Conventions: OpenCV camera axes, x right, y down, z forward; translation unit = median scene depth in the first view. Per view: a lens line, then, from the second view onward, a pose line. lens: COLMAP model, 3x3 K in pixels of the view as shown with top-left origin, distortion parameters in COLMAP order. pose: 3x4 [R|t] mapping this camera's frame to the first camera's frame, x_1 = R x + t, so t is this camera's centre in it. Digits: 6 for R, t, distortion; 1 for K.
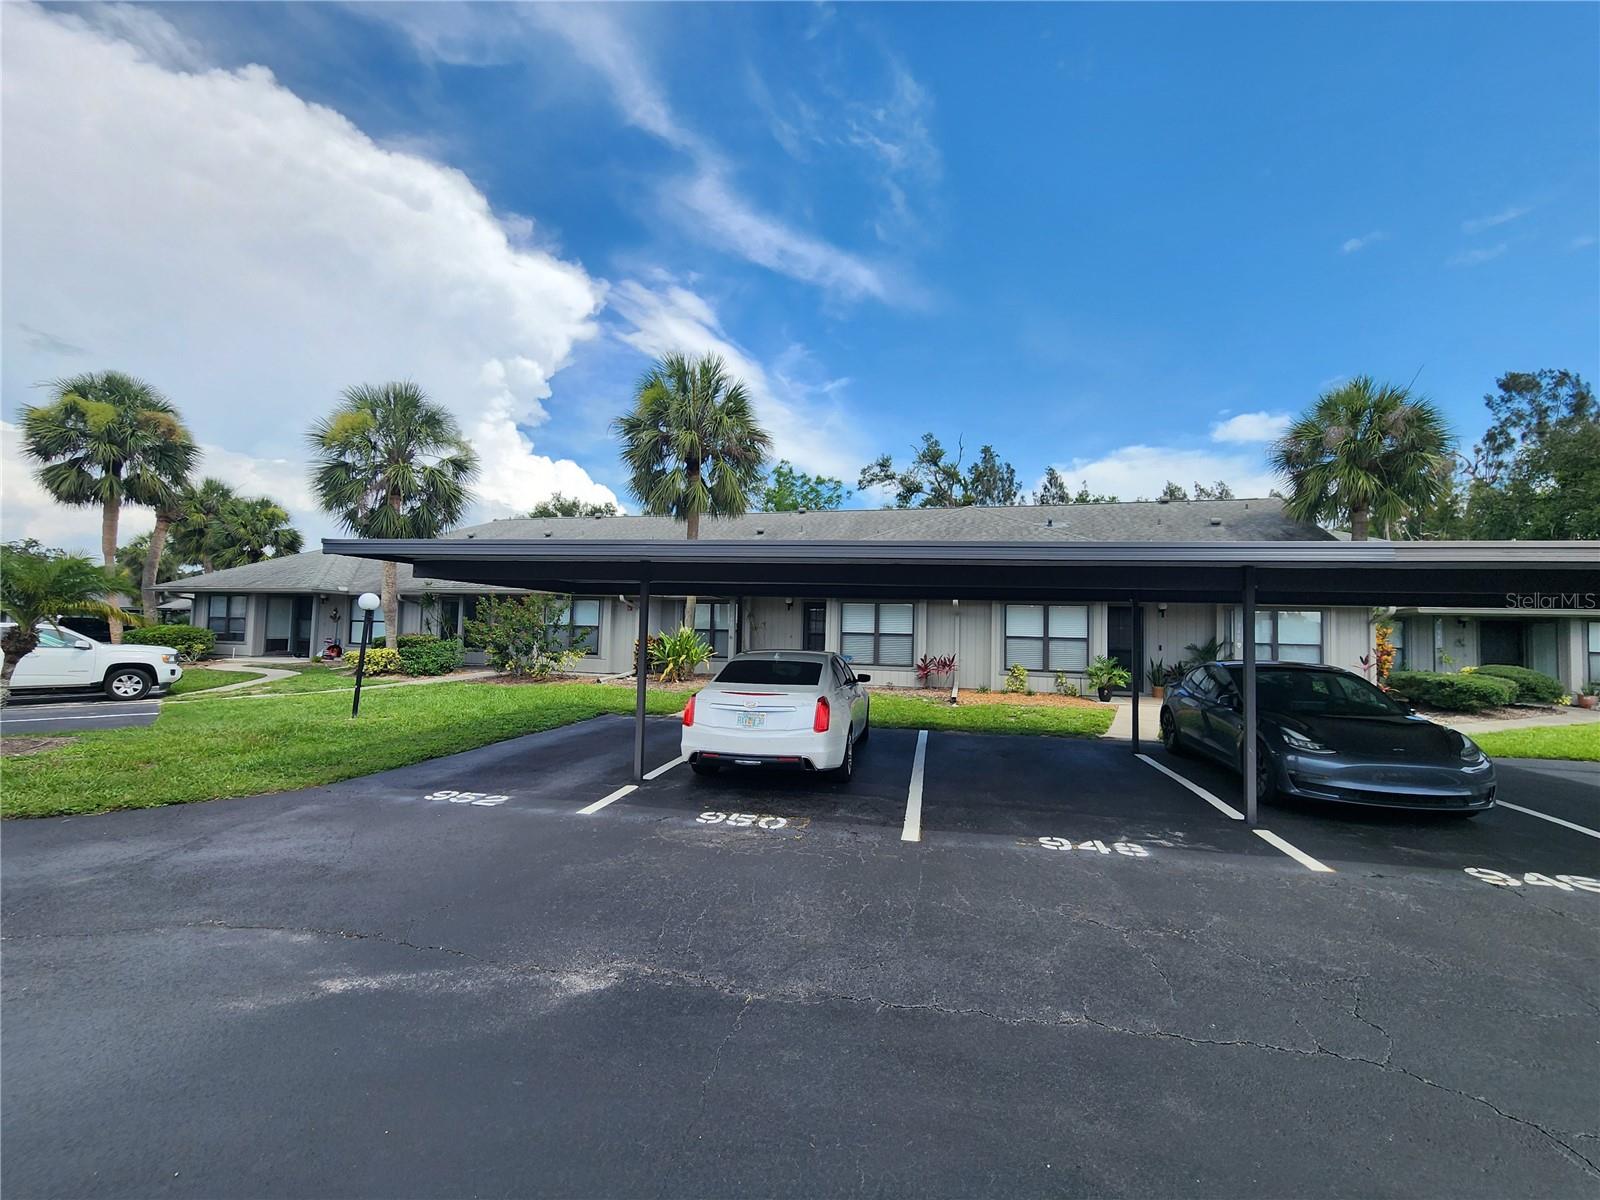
lens RADIAL K [[655.1, 0, 803.7], [0, 655.1, 596.0], [0, 0, 1]] dist [-0.001253, -0.001385]
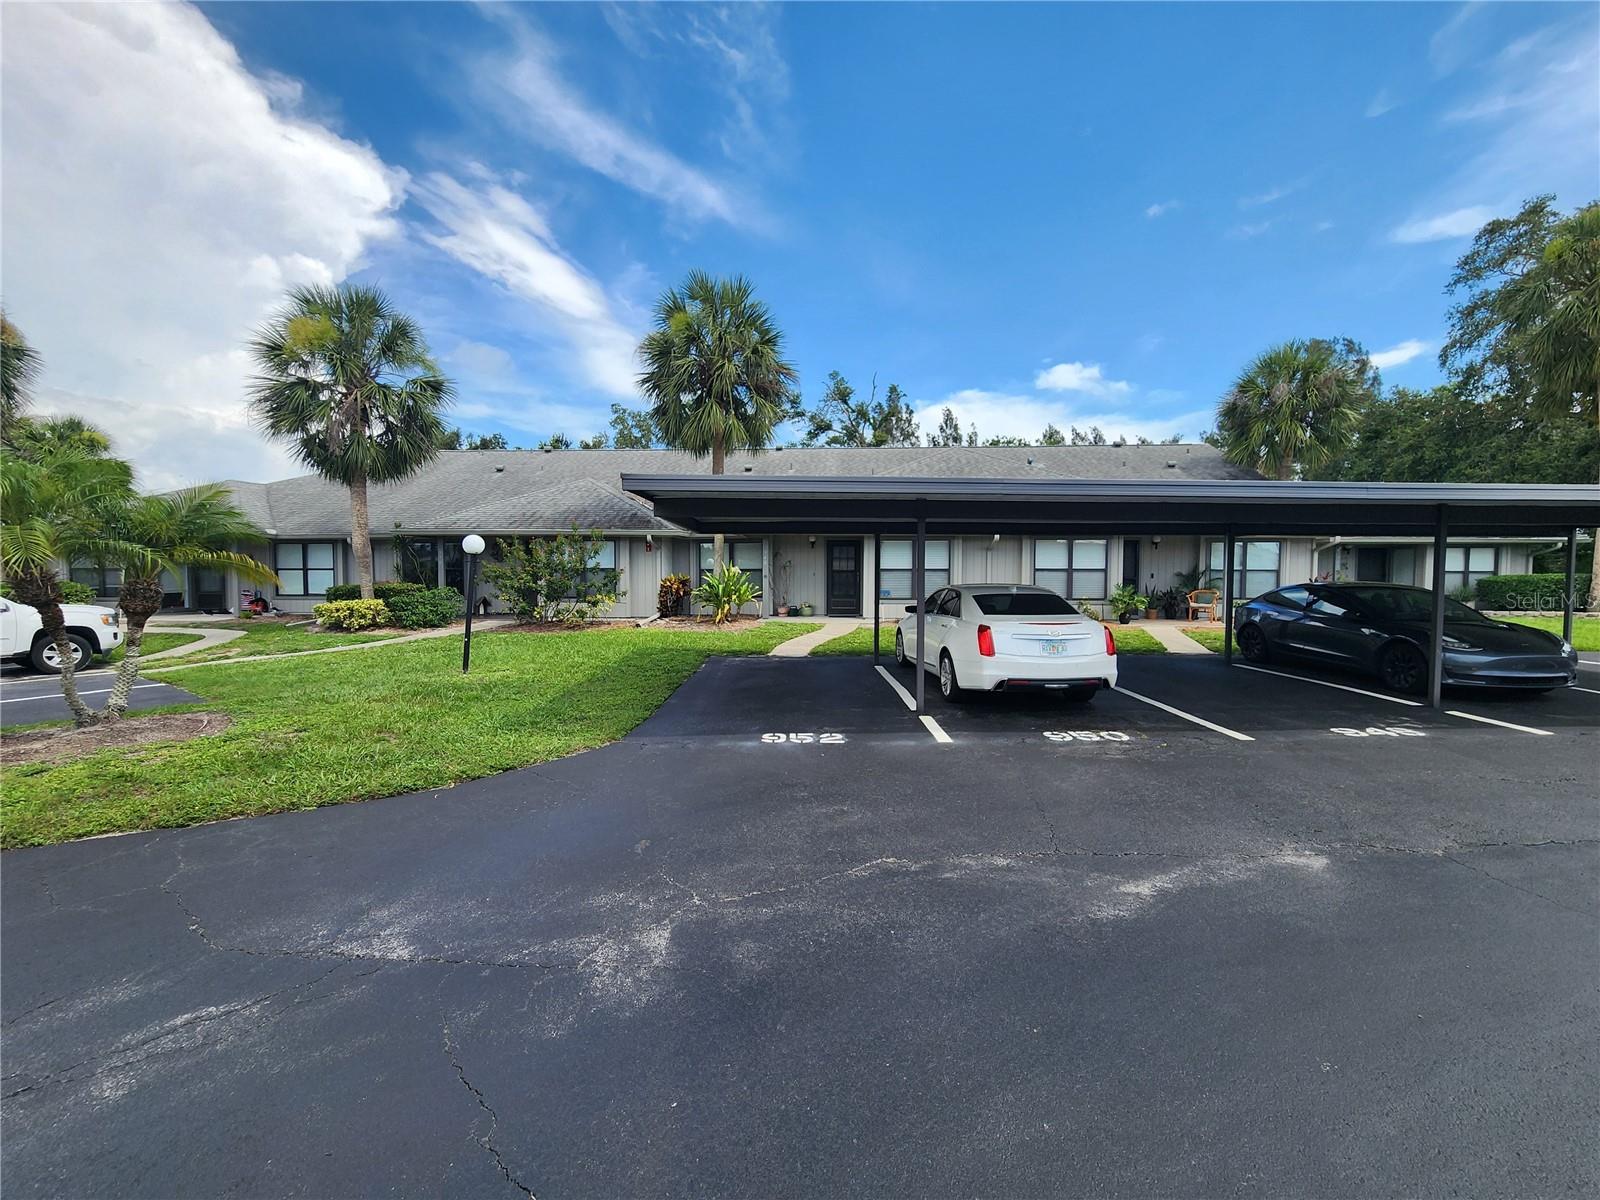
lens RADIAL K [[655.1, 0, 803.7], [0, 655.1, 596.0], [0, 0, 1]] dist [-0.001253, -0.001385]
pose [[0.975062, -0.031810, 0.219642, -0.270916], [0.011165, 0.995452, 0.094603, -0.000575], [-0.221652, -0.089792, 0.970983, 0.018931]]
